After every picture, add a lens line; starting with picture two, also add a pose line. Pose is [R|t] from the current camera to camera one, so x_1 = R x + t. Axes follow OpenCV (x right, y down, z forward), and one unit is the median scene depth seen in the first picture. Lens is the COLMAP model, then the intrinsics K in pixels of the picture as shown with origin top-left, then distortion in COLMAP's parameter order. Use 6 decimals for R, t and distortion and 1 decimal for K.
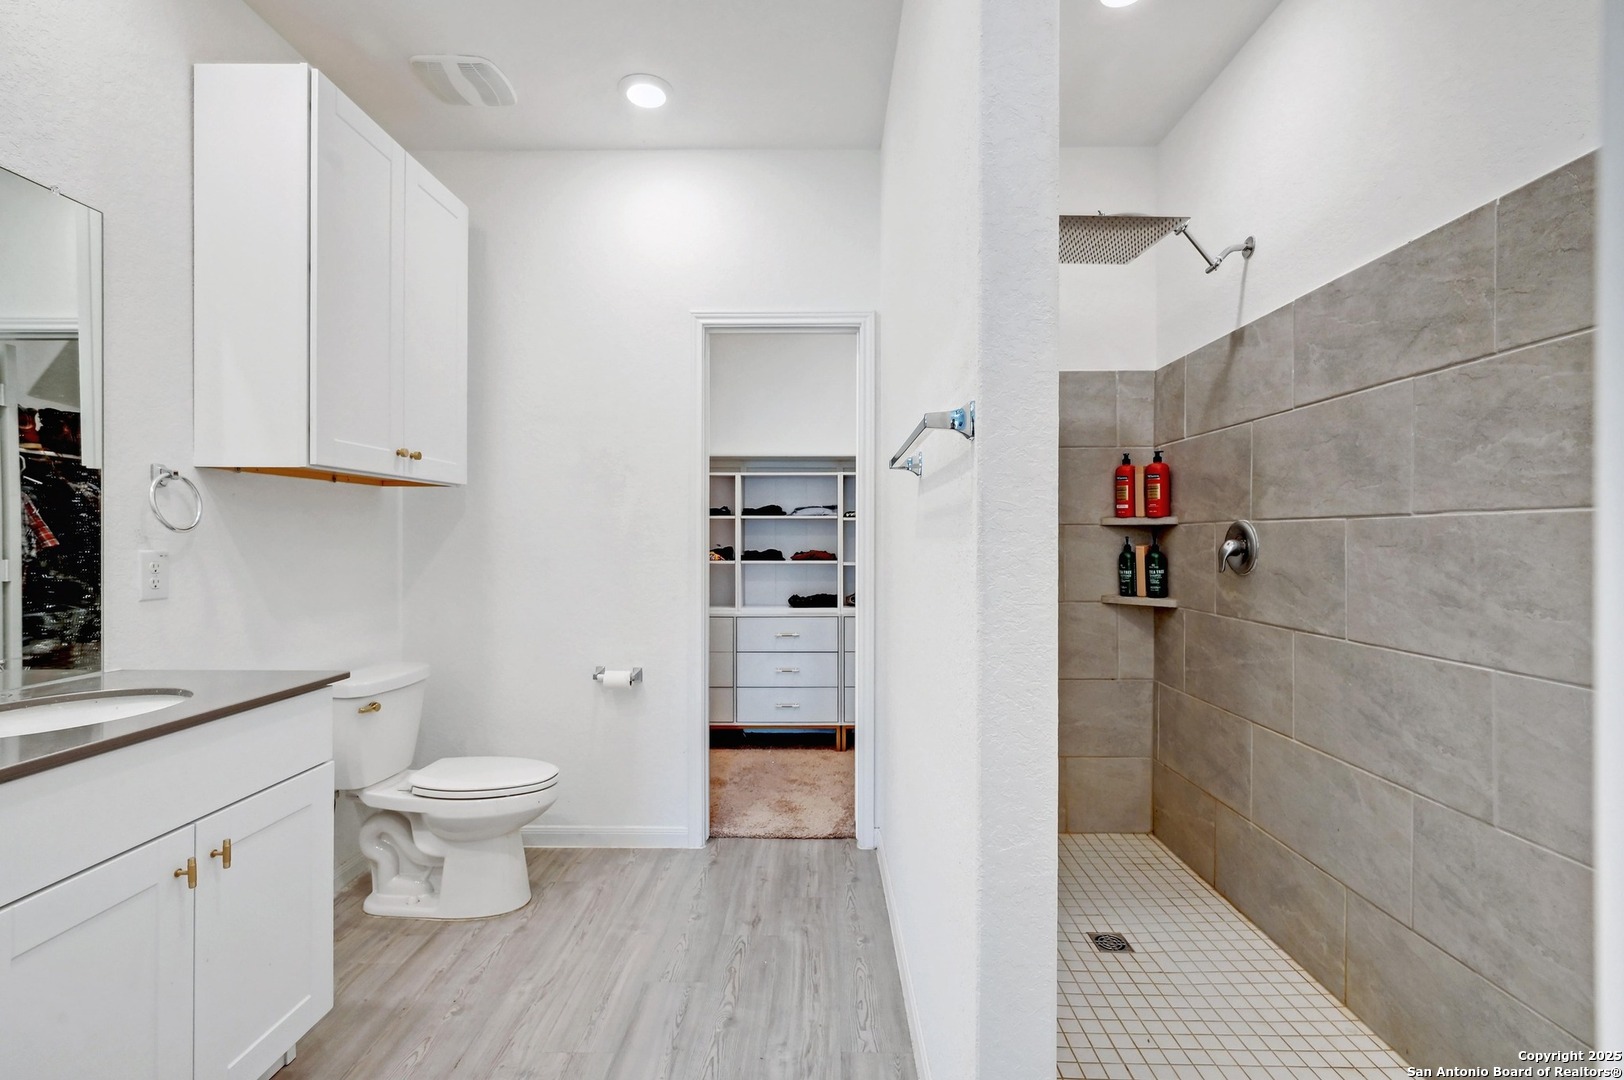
lens RADIAL K [[728.8, 0, 809.6], [0, 728.8, 539.3], [0, 0, 1]] dist [0.002379, -0.000637]
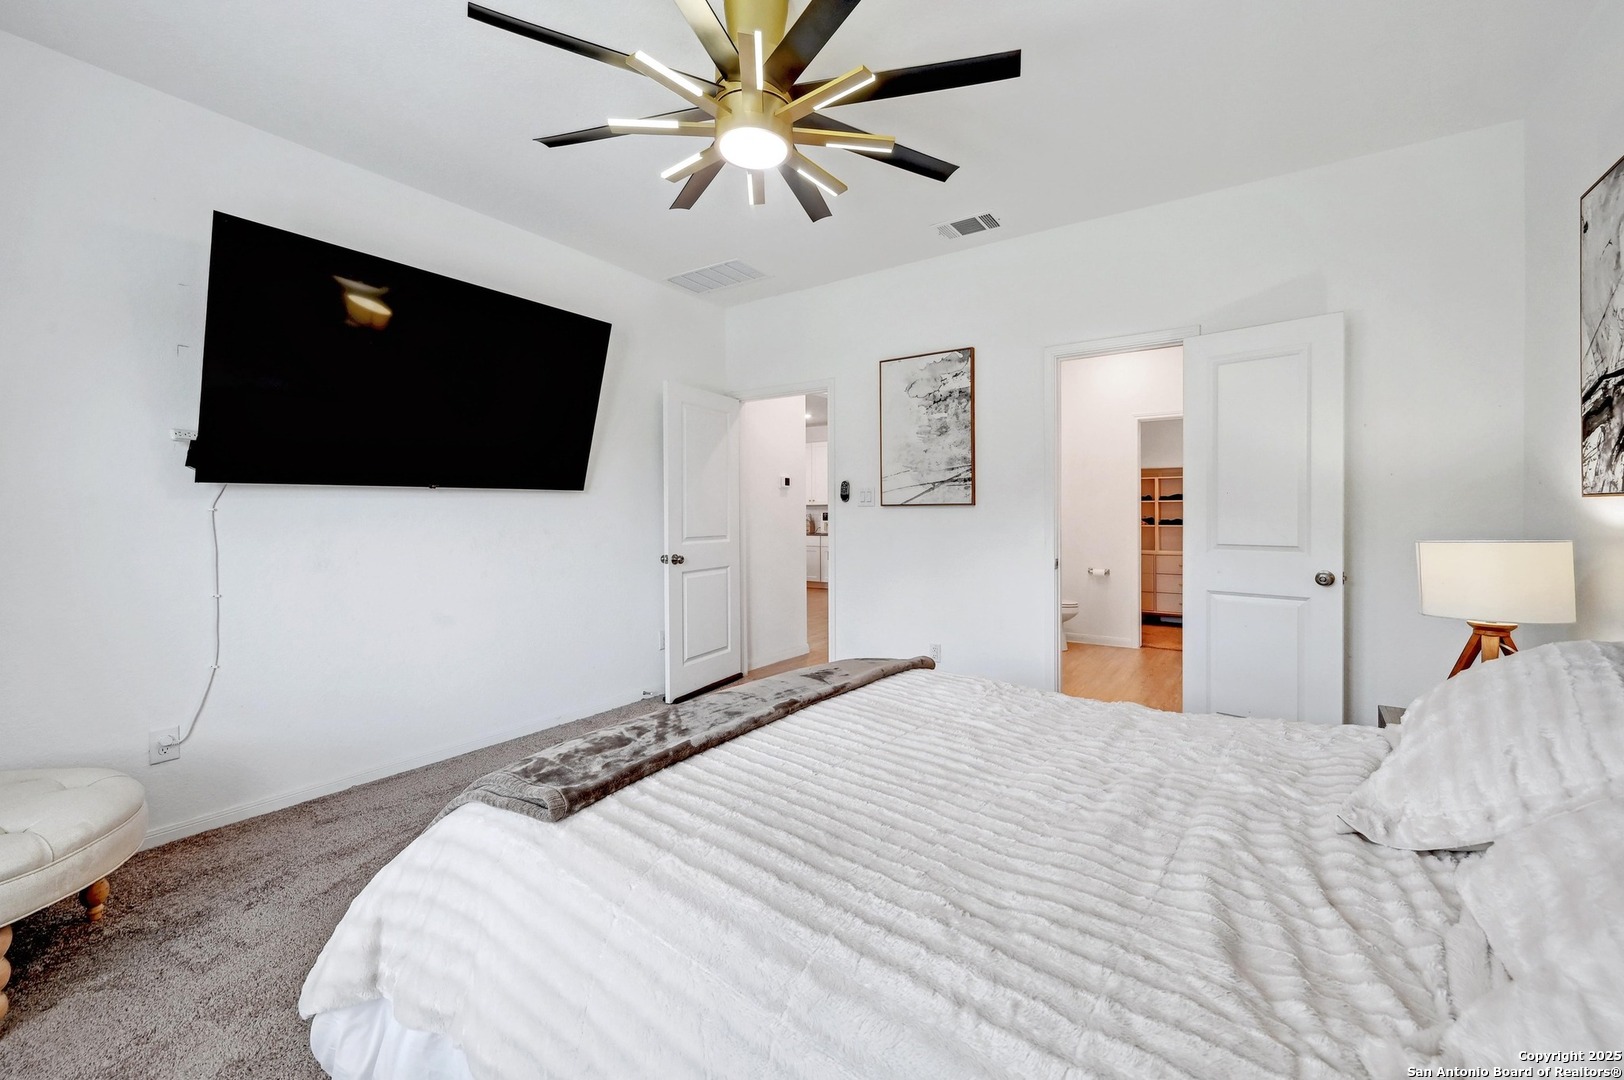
lens RADIAL K [[656.8, 0, 817.2], [0, 656.8, 526.5], [0, 0, 1]] dist [0.003031, 0.000049]
pose [[0.839805, 0.002474, -0.542883, 0.137958], [0.004081, 0.999933, 0.010869, 0.019584], [0.542873, -0.011343, 0.839738, -1.429427]]
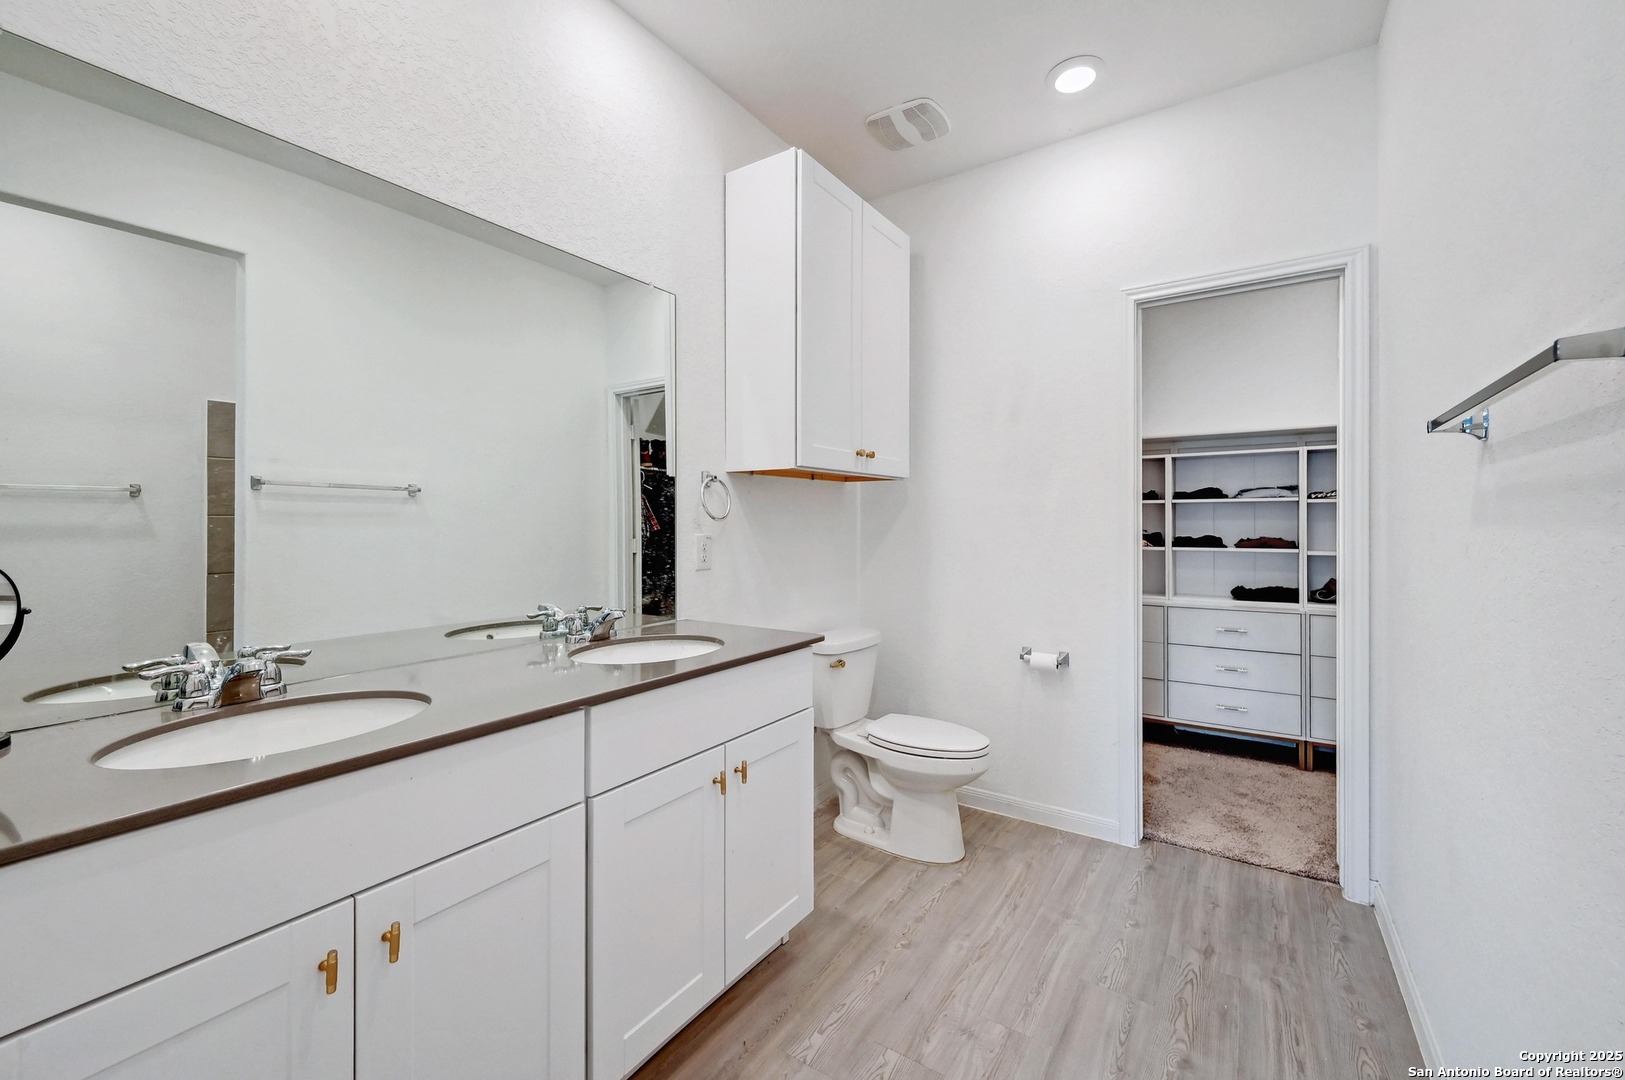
lens RADIAL K [[657.2, 0, 818.3], [0, 657.2, 522.5], [0, 0, 1]] dist [0.003031, 0.000049]
pose [[0.843179, -0.003458, -0.537622, -0.037455], [0.002031, 0.999993, -0.003246, -0.001778], [0.537629, 0.001646, 0.843180, 0.053476]]
